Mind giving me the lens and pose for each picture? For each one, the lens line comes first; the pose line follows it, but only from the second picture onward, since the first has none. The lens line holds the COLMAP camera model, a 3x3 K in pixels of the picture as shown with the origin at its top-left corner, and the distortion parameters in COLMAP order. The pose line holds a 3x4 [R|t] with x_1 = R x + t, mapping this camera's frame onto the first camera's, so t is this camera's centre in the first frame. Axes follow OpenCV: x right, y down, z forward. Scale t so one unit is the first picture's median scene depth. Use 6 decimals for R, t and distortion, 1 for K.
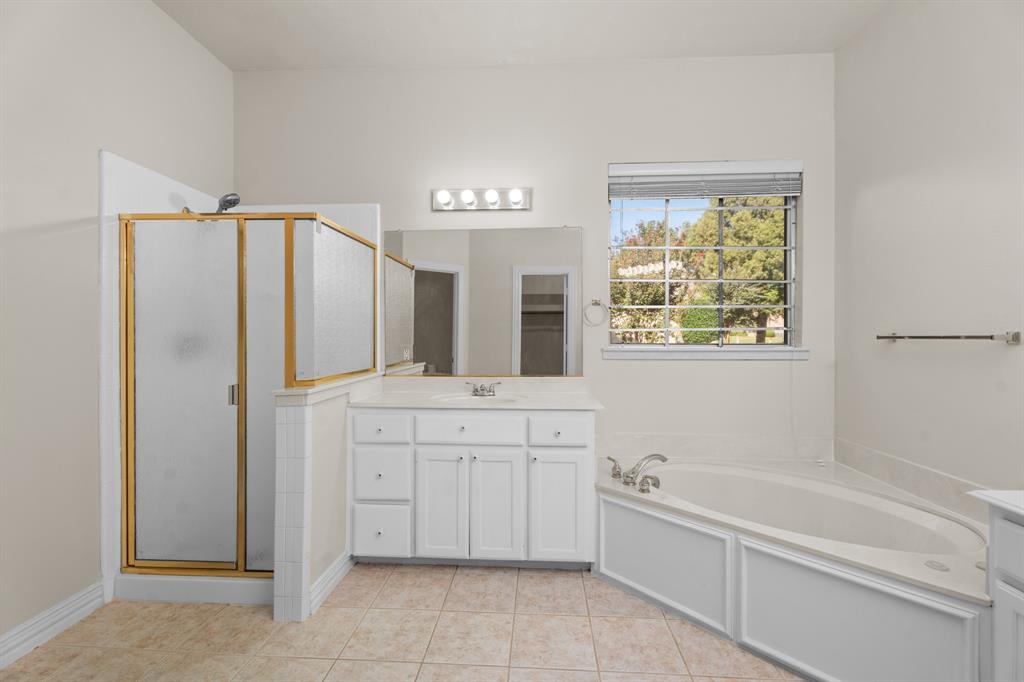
lens RADIAL K [[455.6, 0, 508.6], [0, 455.6, 344.6], [0, 0, 1]] dist [0.002567, 0.000237]
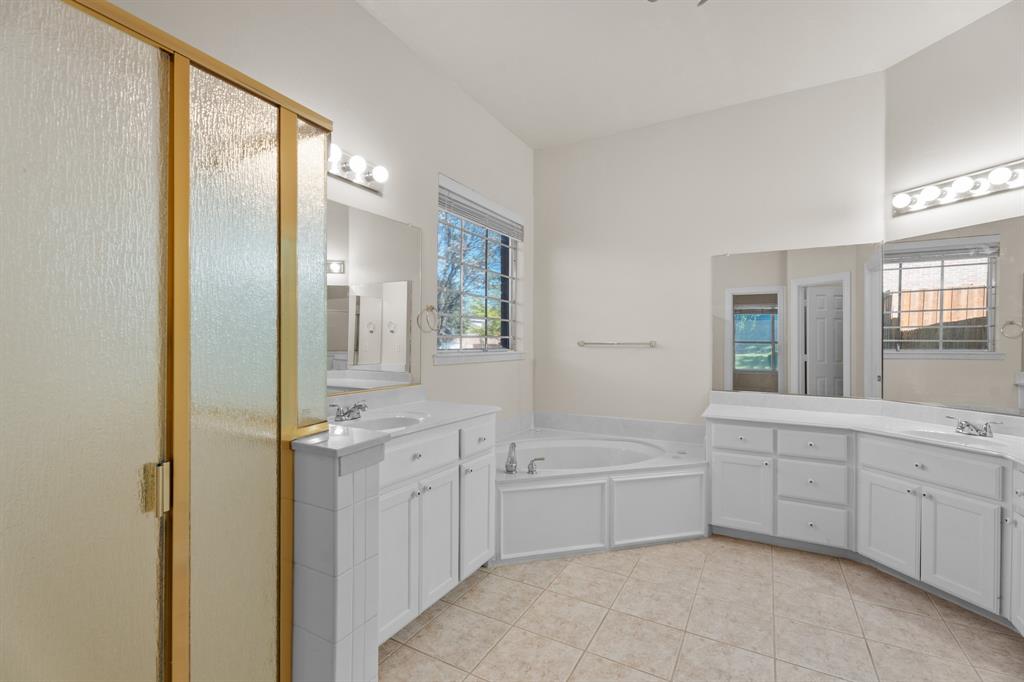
lens RADIAL K [[455.6, 0, 511.4], [0, 455.6, 342.7], [0, 0, 1]] dist [0.002567, 0.000237]
pose [[0.417526, 0.006691, 0.908640, -0.872306], [0.002318, 0.999962, -0.008428, -0.011054], [-0.908662, 0.005625, 0.417495, 0.580997]]
